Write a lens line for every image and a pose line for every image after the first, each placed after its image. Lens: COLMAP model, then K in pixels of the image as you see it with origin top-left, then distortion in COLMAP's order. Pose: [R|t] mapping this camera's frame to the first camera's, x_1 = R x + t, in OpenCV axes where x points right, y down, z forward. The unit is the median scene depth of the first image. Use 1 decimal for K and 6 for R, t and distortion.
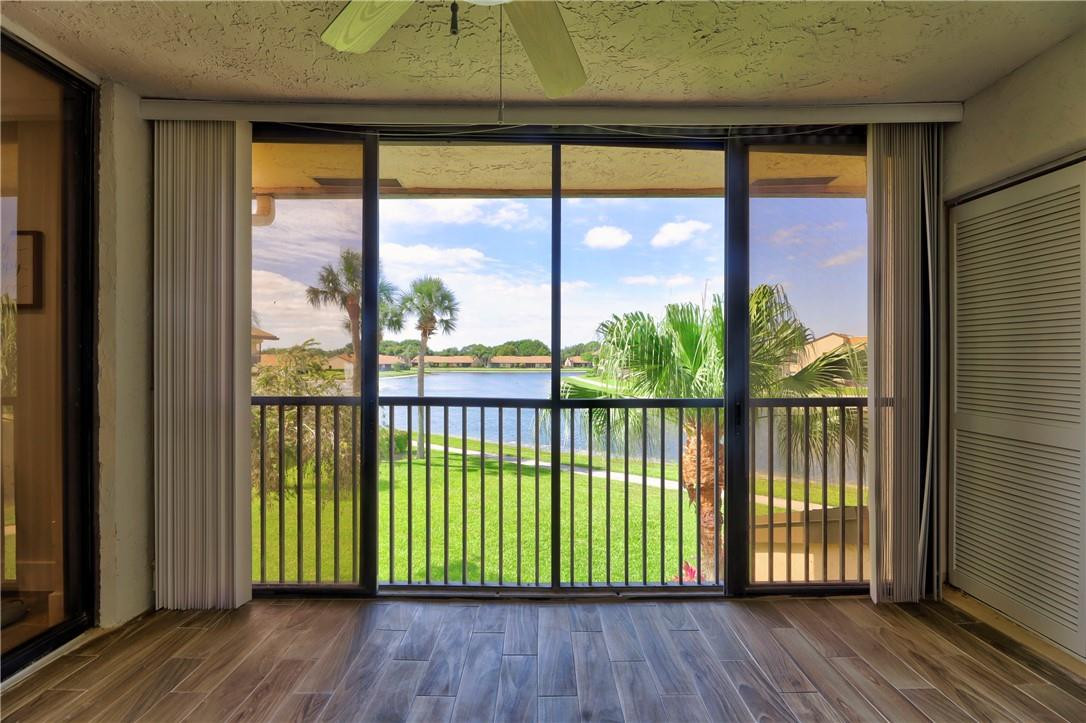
lens RADIAL K [[454.2, 0, 544.2], [0, 454.2, 358.7], [0, 0, 1]] dist [-0.011682, -0.000194]
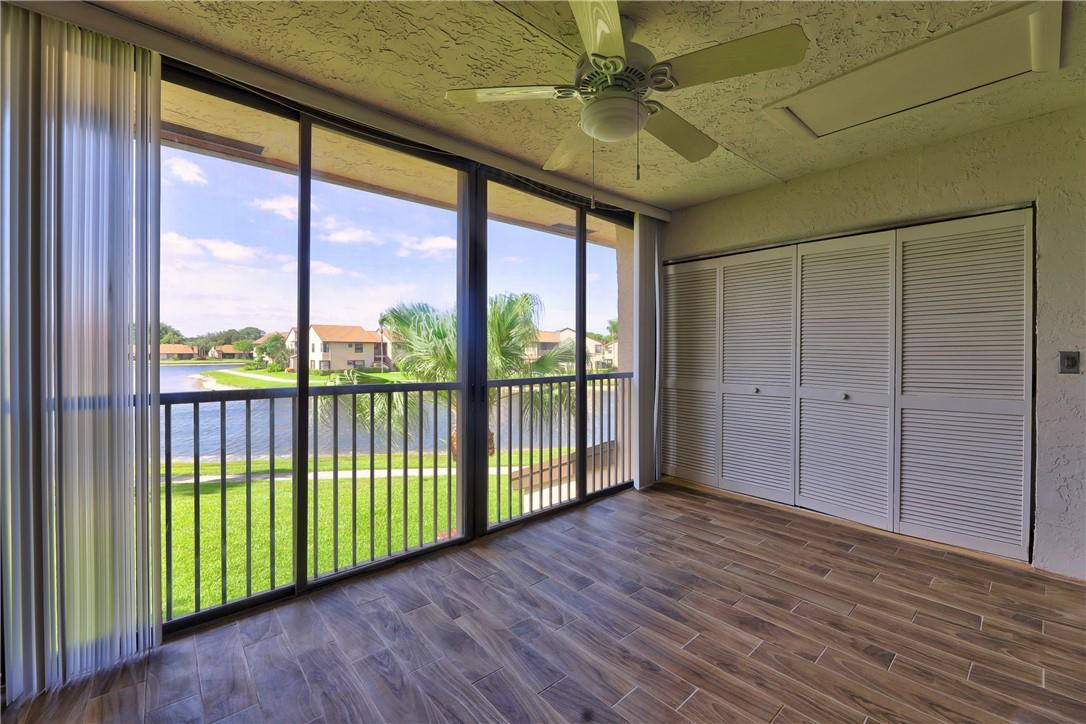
lens RADIAL K [[444.1, 0, 538.3], [0, 444.1, 354.5], [0, 0, 1]] dist [-0.046020, 0.005937]
pose [[0.750786, -0.000304, 0.660546, -0.211677], [-0.010731, 0.999862, 0.012657, -0.000799], [-0.660459, -0.016591, 0.750679, -0.008826]]
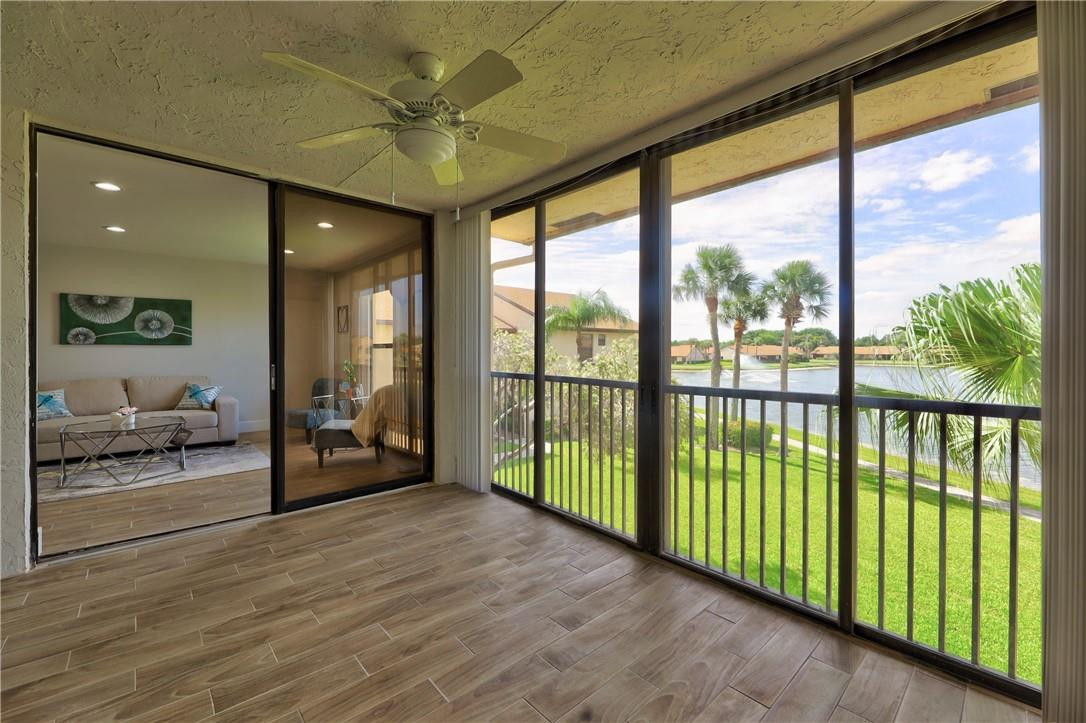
lens RADIAL K [[450.2, 0, 540.7], [0, 450.2, 350.2], [0, 0, 1]] dist [0.025324, -0.000272]
pose [[0.660454, -0.001006, -0.750865, 0.297580], [0.002106, 0.999998, 0.000512, 0.000593], [0.750863, -0.001919, 0.660455, 0.011062]]
